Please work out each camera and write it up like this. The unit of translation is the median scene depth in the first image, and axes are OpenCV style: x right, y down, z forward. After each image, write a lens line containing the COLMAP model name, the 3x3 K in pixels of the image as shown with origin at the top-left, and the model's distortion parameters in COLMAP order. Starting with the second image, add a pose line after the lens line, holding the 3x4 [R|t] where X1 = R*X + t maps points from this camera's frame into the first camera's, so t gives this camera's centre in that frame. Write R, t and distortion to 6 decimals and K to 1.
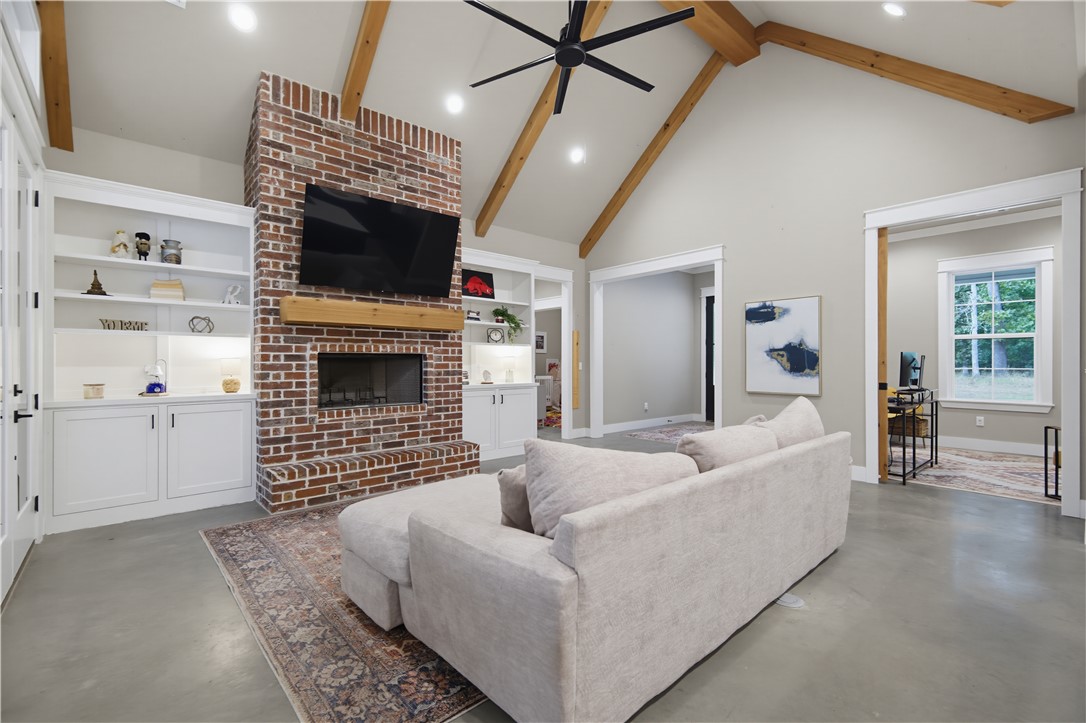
lens RADIAL K [[481.8, 0, 547.8], [0, 481.8, 364.5], [0, 0, 1]] dist [0.027704, -0.013508]
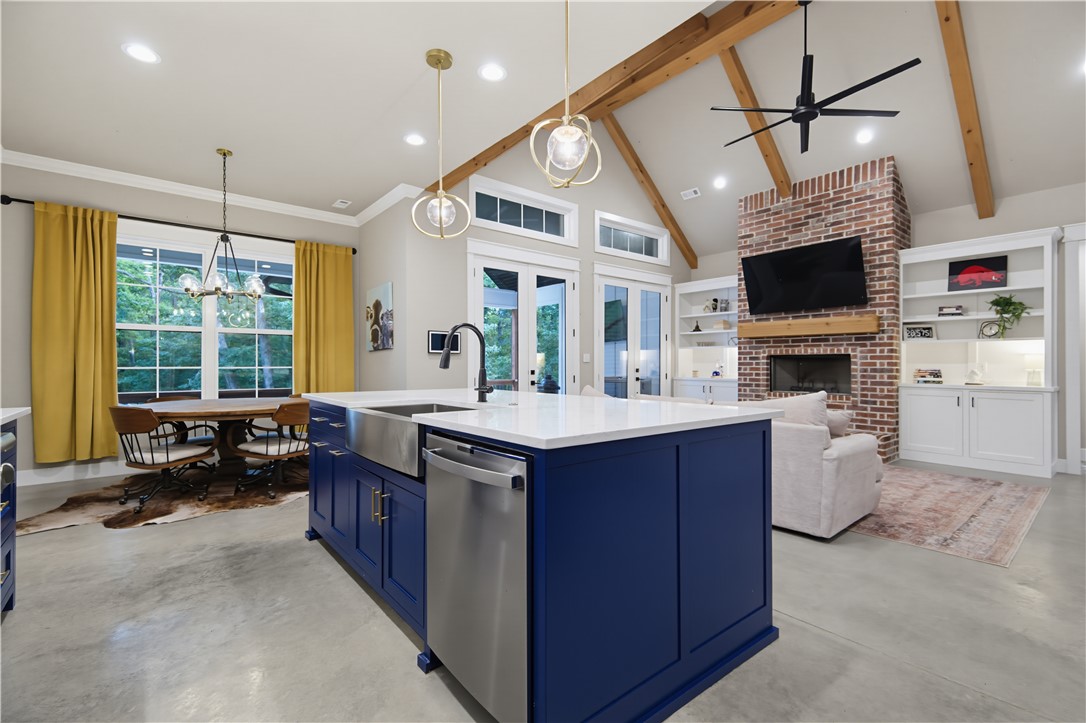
lens RADIAL K [[481.8, 0, 547.8], [0, 481.8, 364.5], [0, 0, 1]] dist [0.027704, -0.013508]
pose [[-0.043618, 0.004447, -0.999038, 1.048426], [-0.003546, 0.999983, 0.004606, 0.001735], [0.999042, 0.003743, -0.043602, 0.320069]]
